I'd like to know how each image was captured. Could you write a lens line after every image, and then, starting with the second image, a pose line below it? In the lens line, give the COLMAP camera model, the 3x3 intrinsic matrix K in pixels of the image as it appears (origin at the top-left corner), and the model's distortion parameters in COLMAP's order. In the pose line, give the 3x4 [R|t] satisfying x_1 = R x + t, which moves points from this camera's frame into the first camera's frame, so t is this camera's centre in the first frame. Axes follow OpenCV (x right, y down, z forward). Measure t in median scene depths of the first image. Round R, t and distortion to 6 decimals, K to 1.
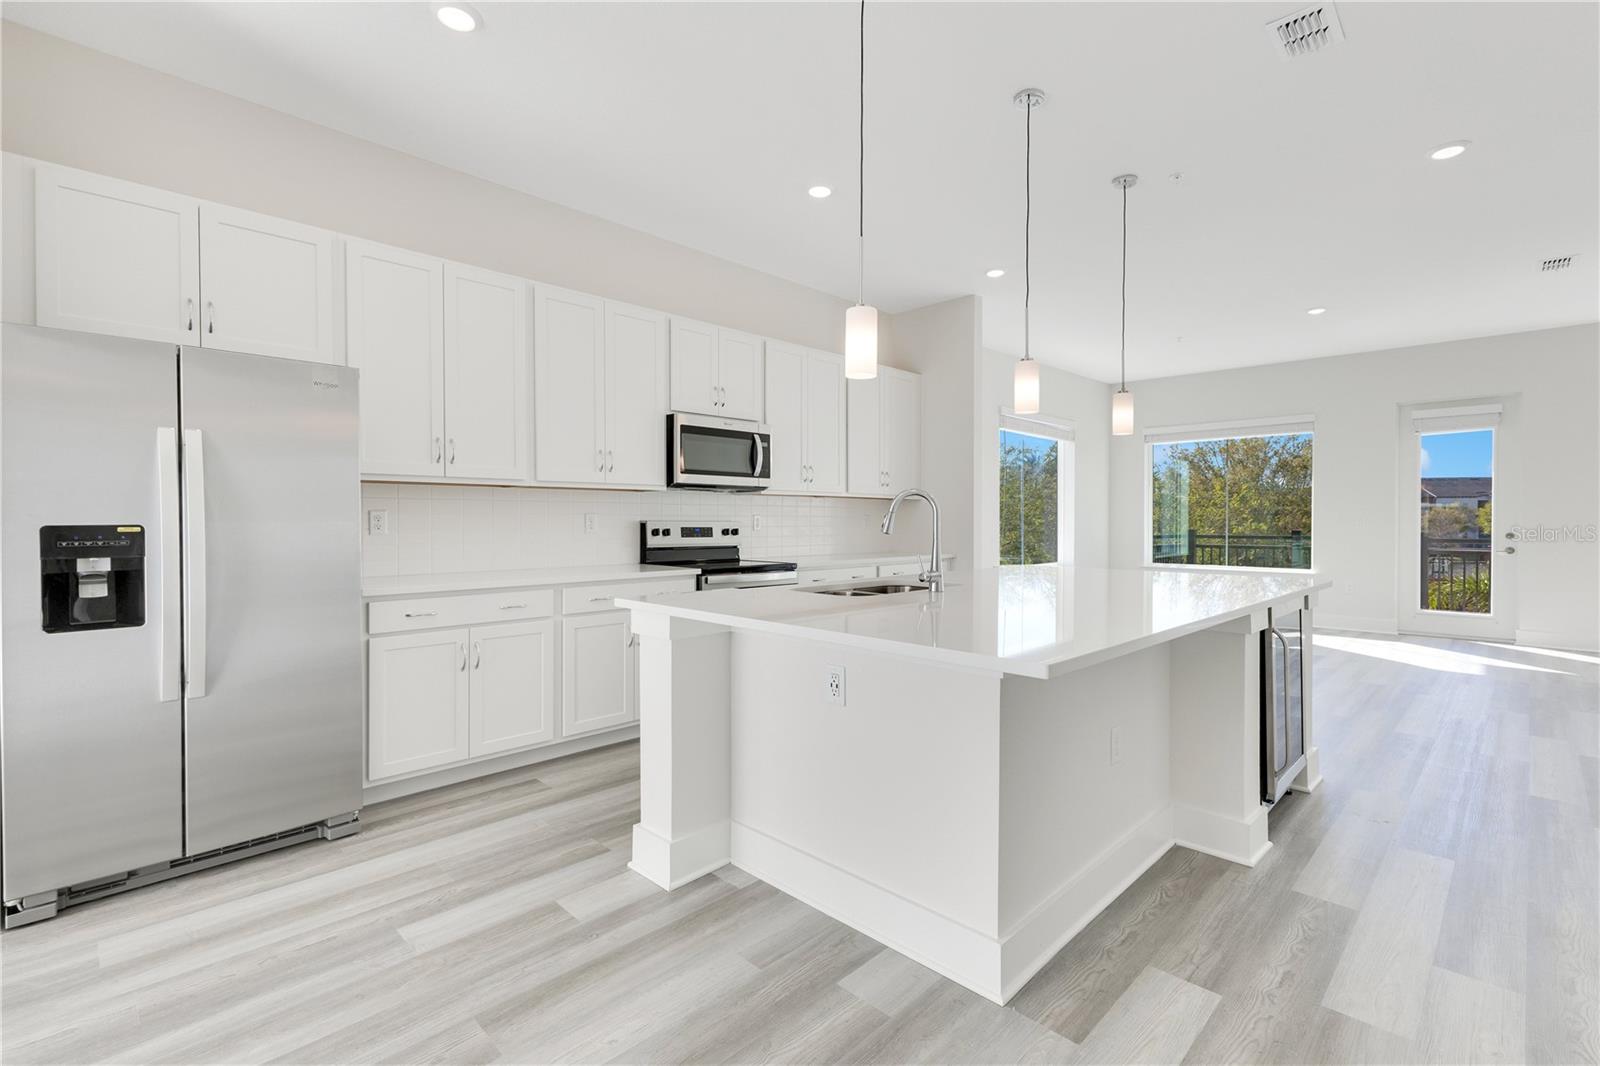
lens RADIAL K [[713.5, 0, 807.3], [0, 713.5, 529.5], [0, 0, 1]] dist [0.006153, 0.000193]
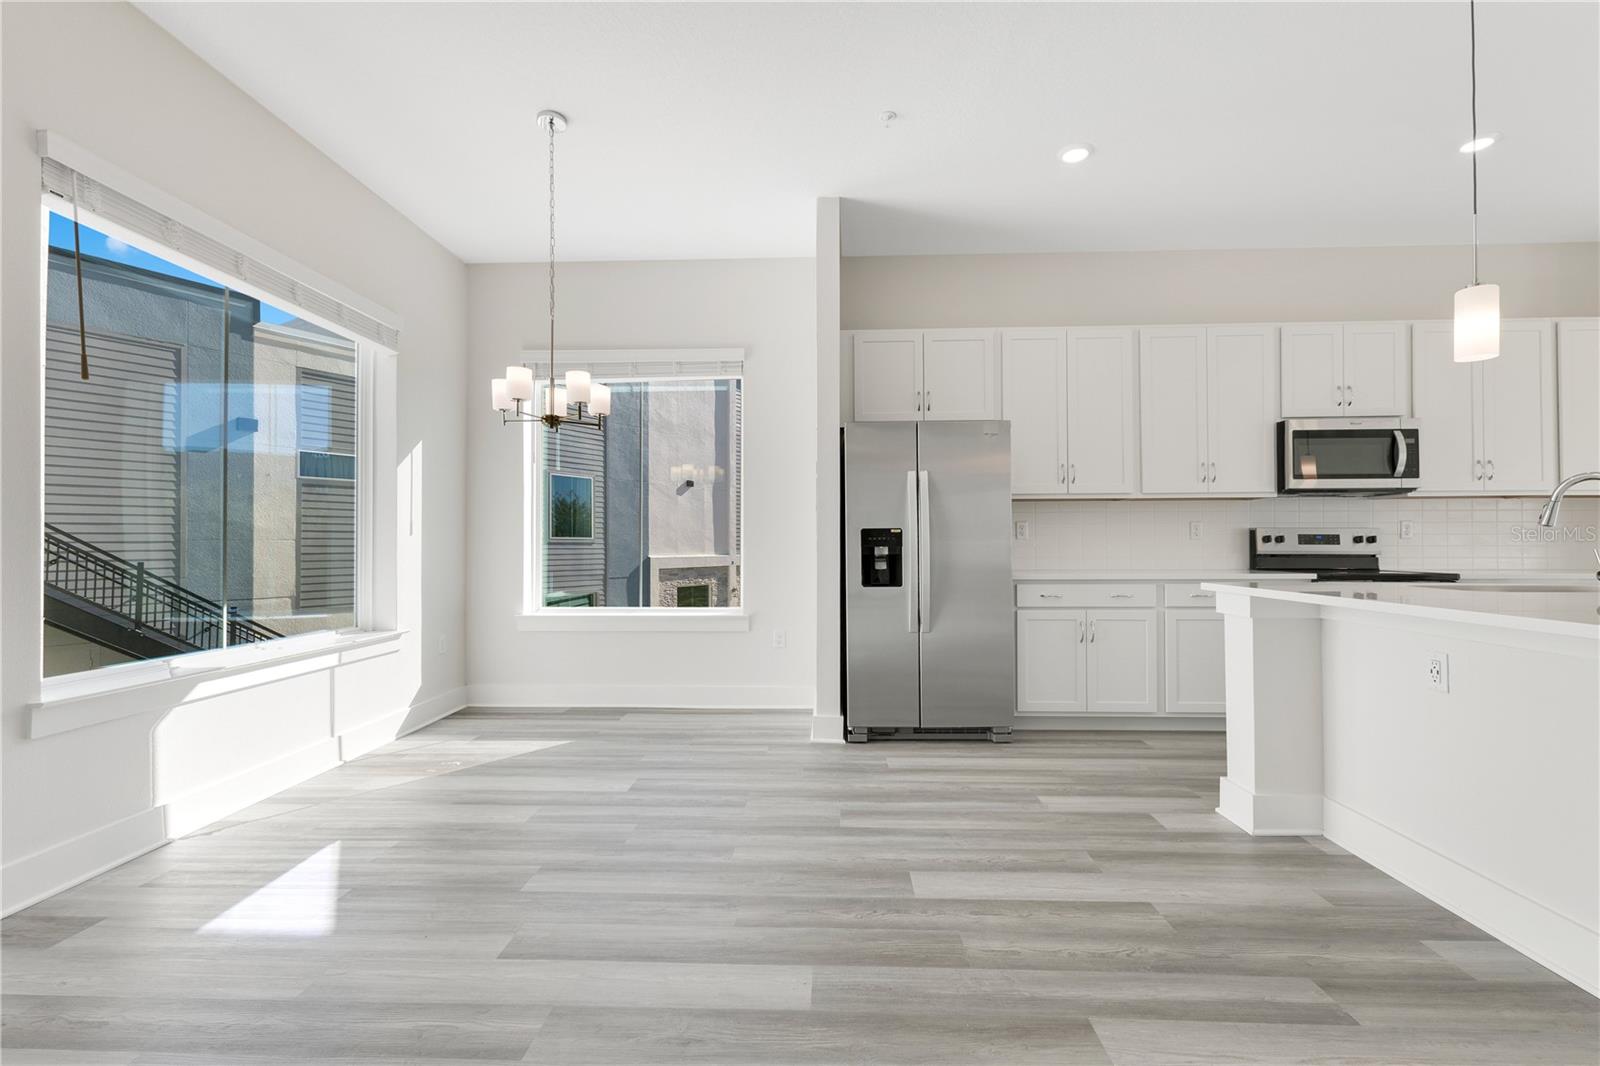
lens RADIAL K [[683.3, 0, 800.0], [0, 683.3, 533.0], [0, 0, 1]] dist [-0.007924, 0.000342]
pose [[0.661341, -0.014700, -0.749941, 0.106194], [-0.006447, 0.999660, -0.025280, 0.034224], [0.750058, 0.021554, 0.661021, -0.196220]]
